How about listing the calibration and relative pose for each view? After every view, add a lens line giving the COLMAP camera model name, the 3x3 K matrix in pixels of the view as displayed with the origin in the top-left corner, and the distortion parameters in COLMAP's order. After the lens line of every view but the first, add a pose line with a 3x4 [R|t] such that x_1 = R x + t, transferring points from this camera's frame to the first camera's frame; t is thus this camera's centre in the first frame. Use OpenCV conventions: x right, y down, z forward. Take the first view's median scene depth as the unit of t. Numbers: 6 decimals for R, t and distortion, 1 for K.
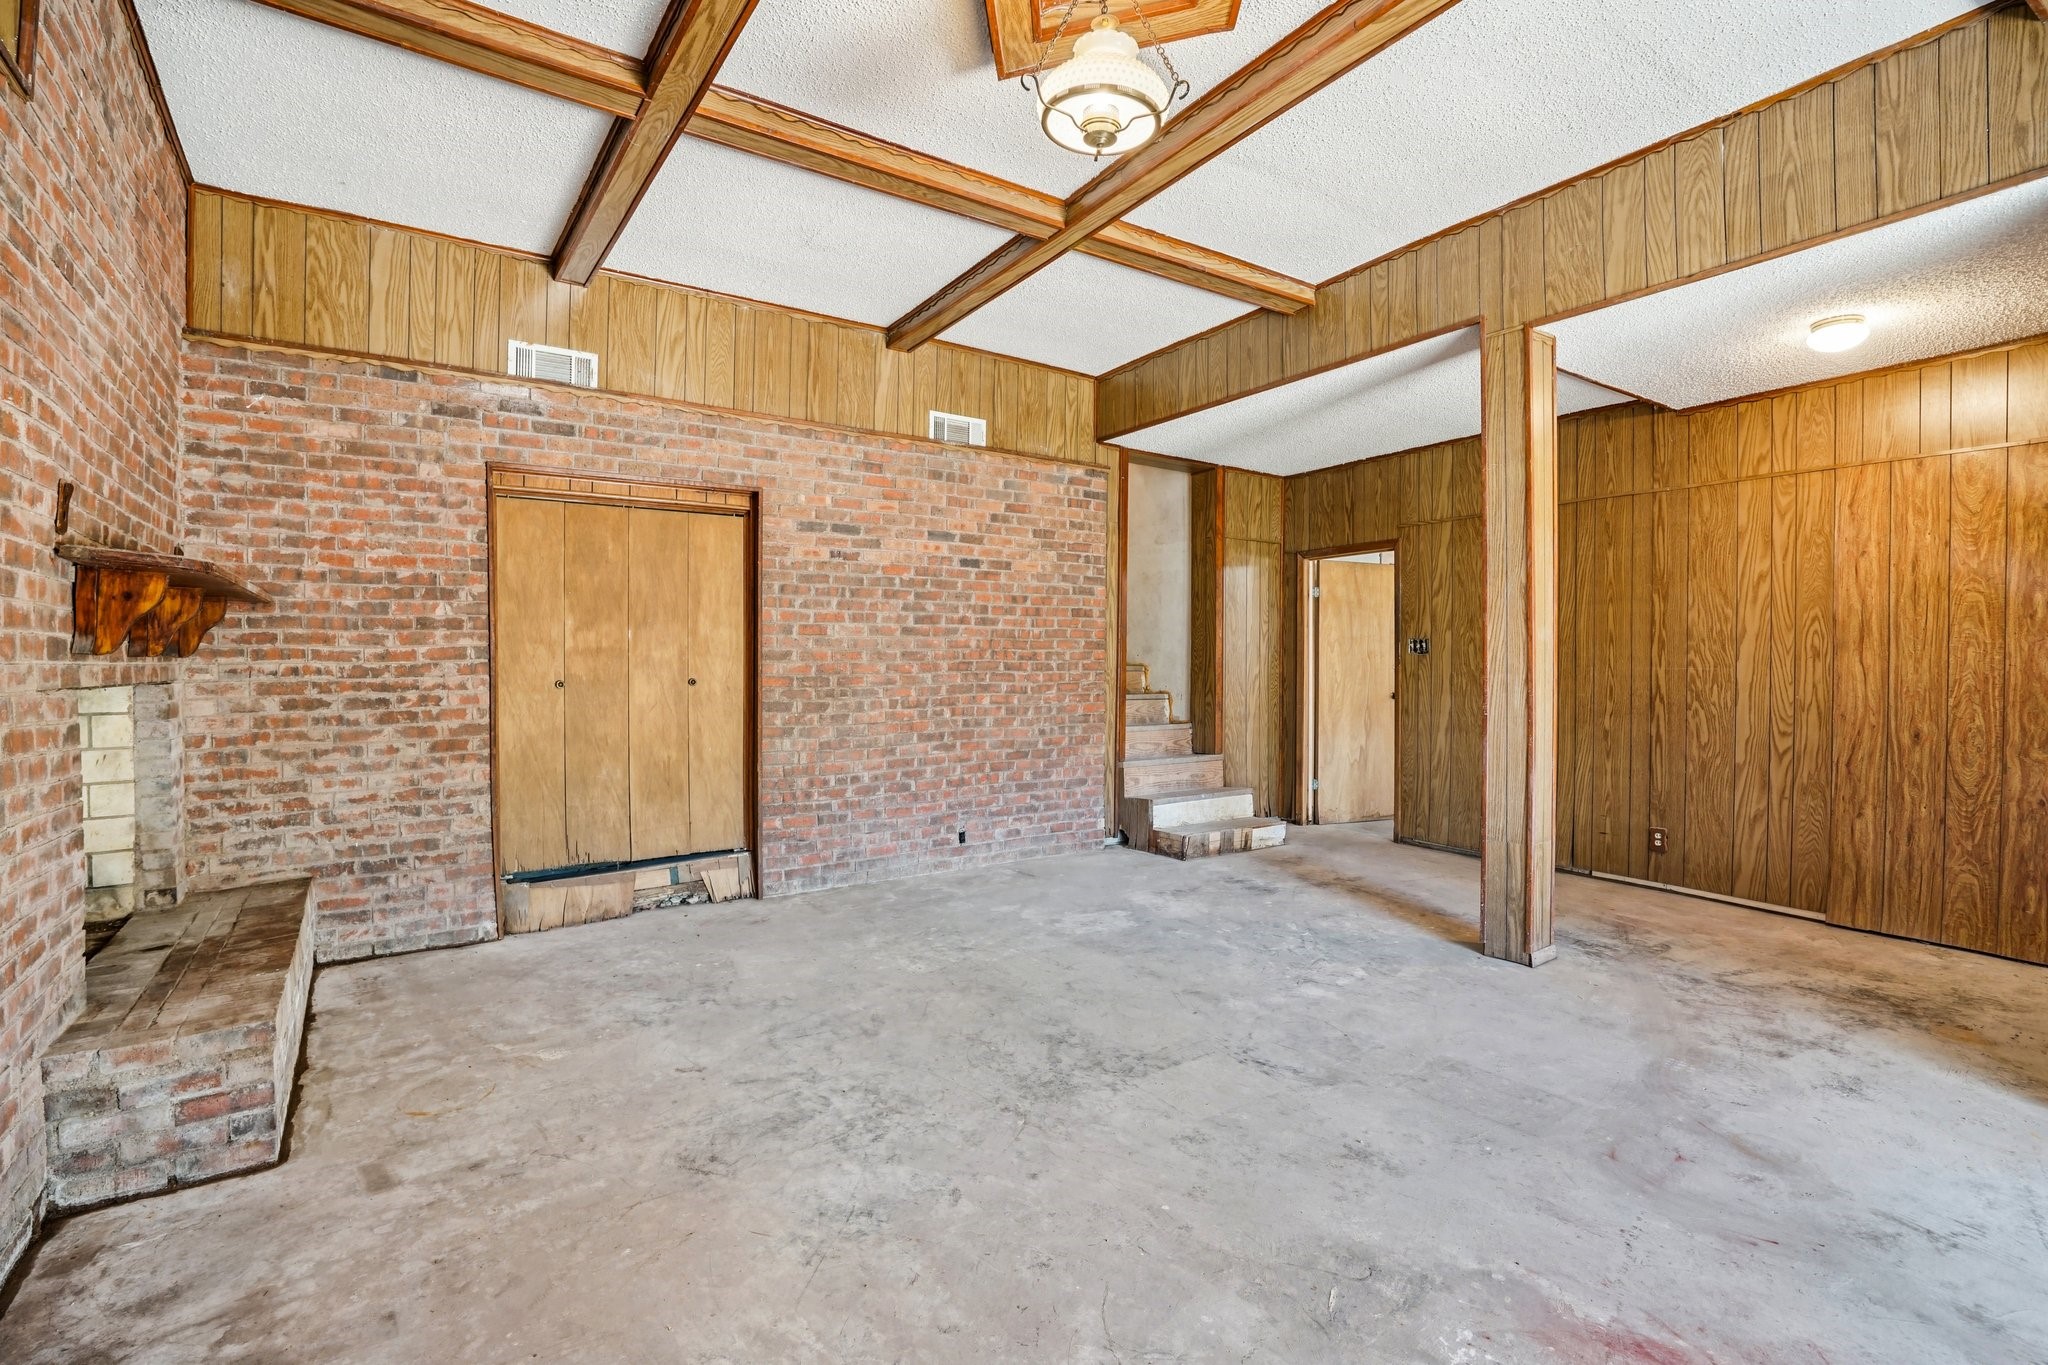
lens RADIAL K [[969.6, 0, 1009.7], [0, 969.6, 680.3], [0, 0, 1]] dist [-0.069327, 0.033747]
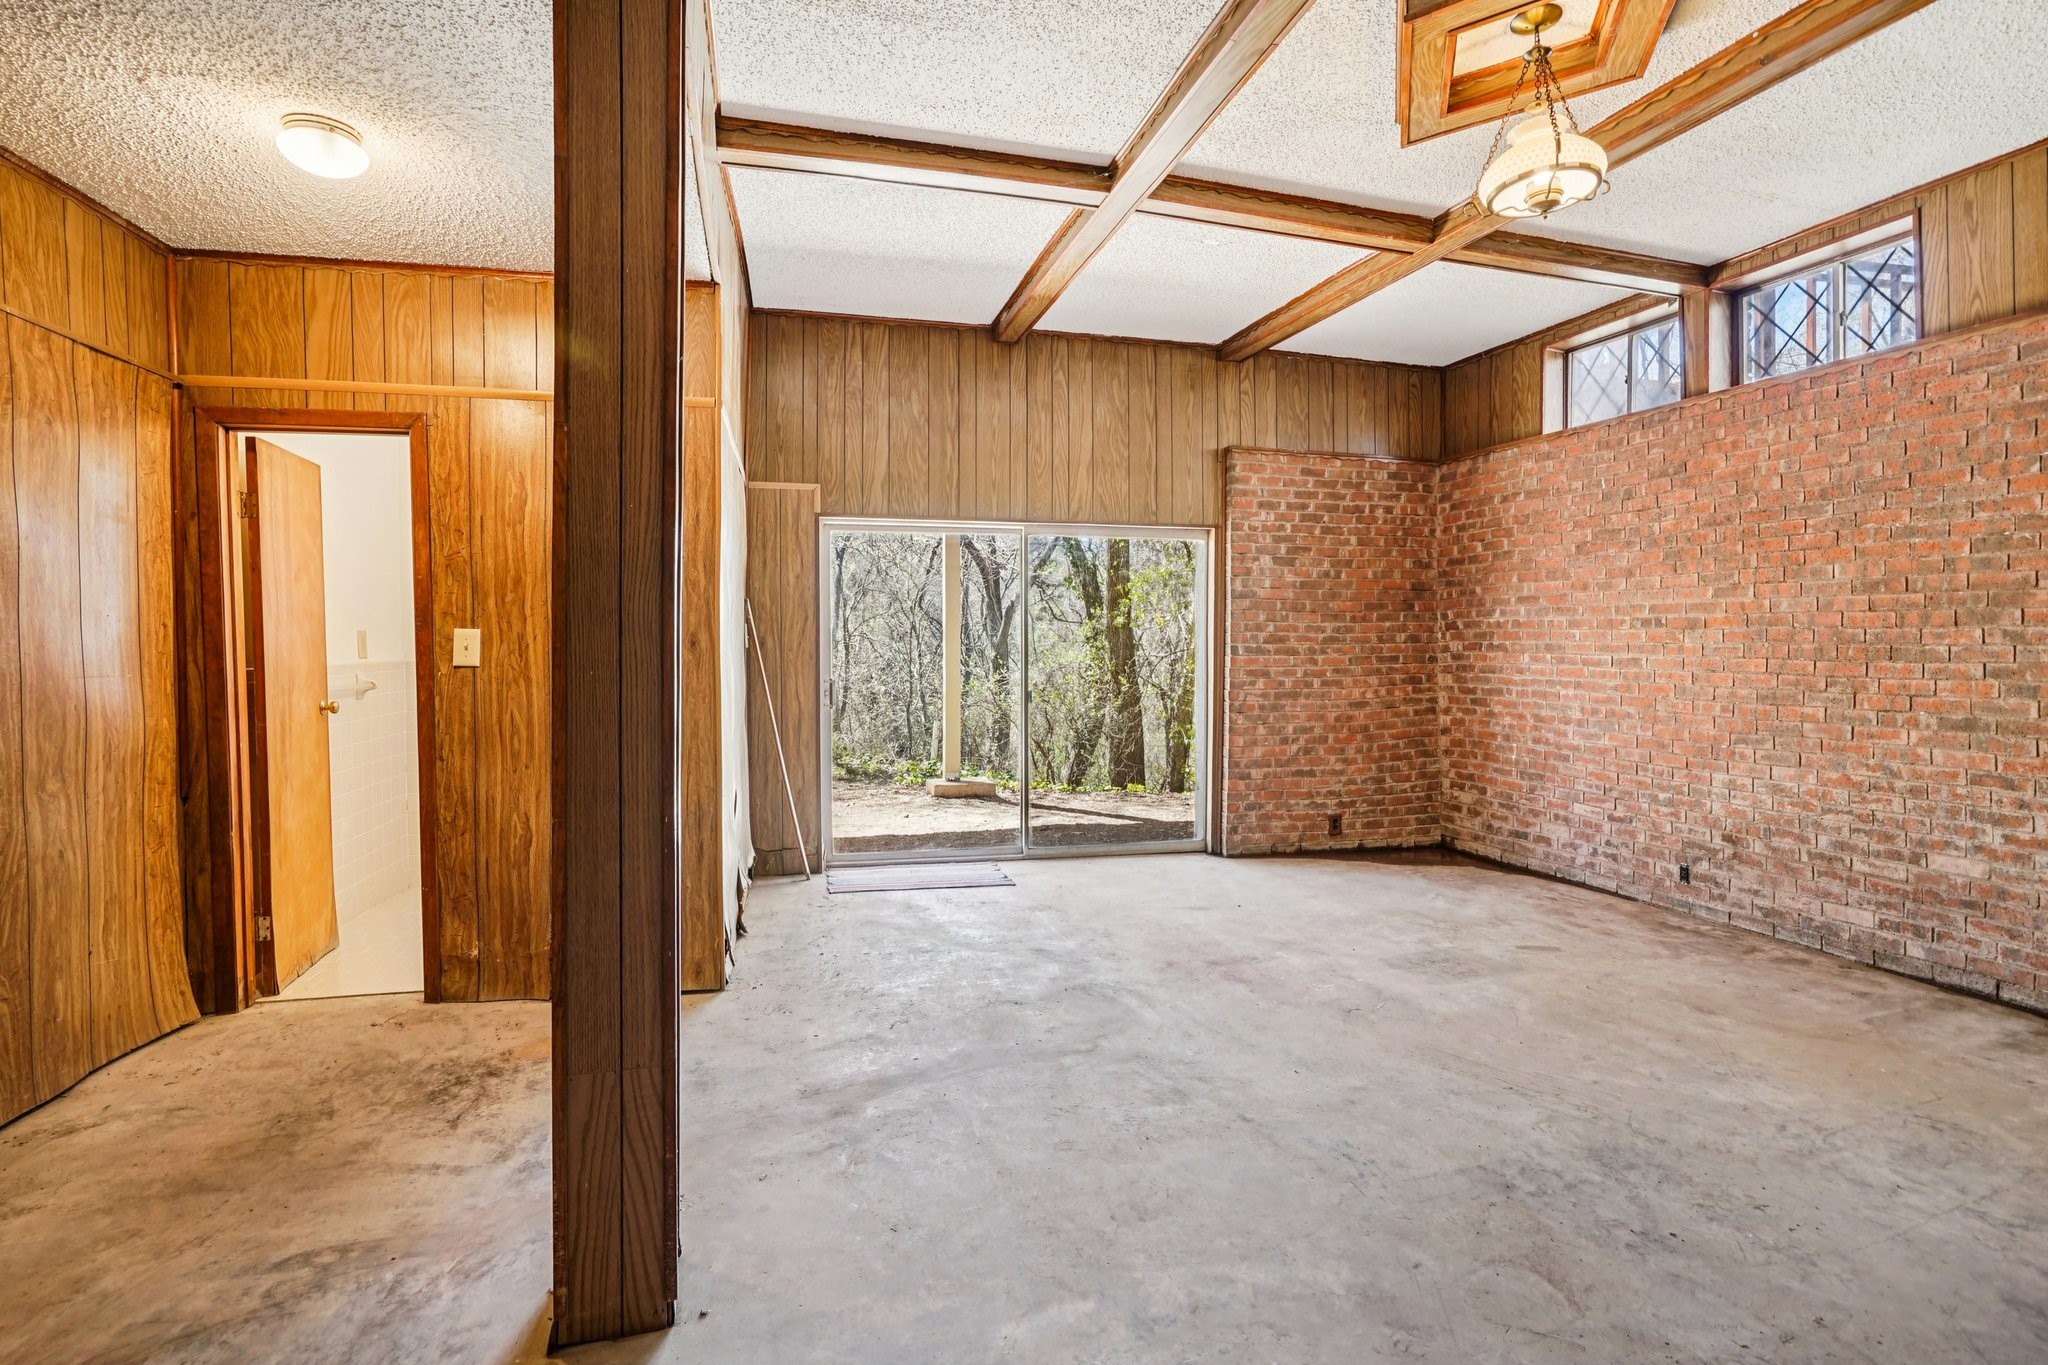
lens RADIAL K [[940.3, 0, 1001.3], [0, 940.3, 677.4], [0, 0, 1]] dist [-0.041615, 0.009014]
pose [[-0.948128, -0.015092, 0.317530, 0.189417], [0.002837, 0.998431, 0.055926, -0.032422], [-0.317876, 0.053926, -0.946597, 1.159309]]
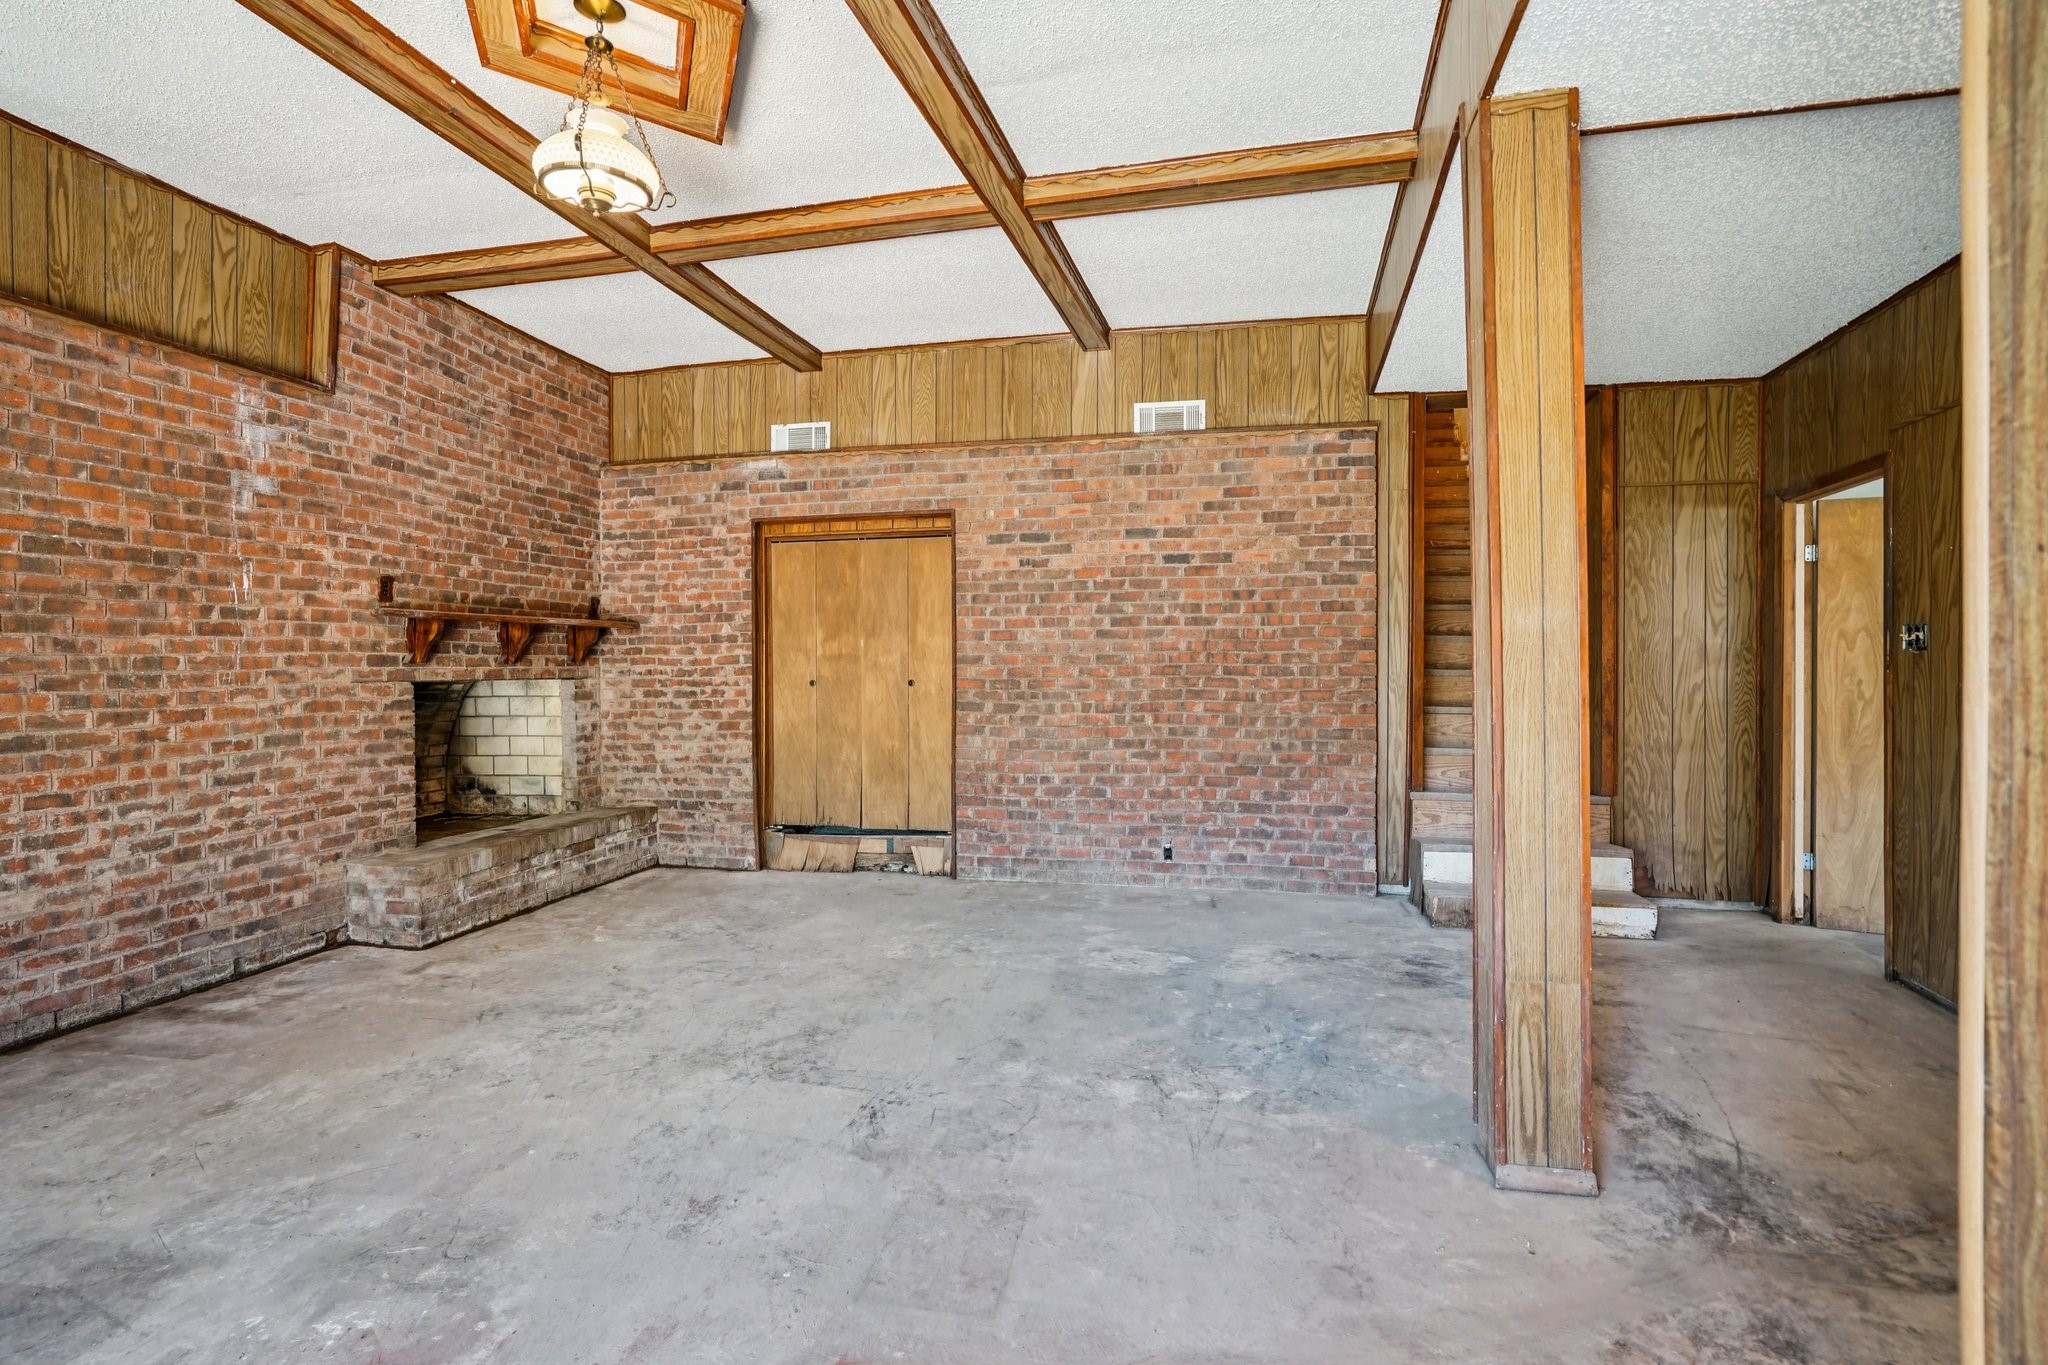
lens RADIAL K [[969.6, 0, 1009.7], [0, 969.6, 680.3], [0, 0, 1]] dist [-0.069327, 0.033747]
pose [[0.665129, 0.011639, -0.746638, 0.646597], [-0.011877, 0.999917, 0.005007, -0.008945], [0.746634, 0.005537, 0.665212, 0.316678]]
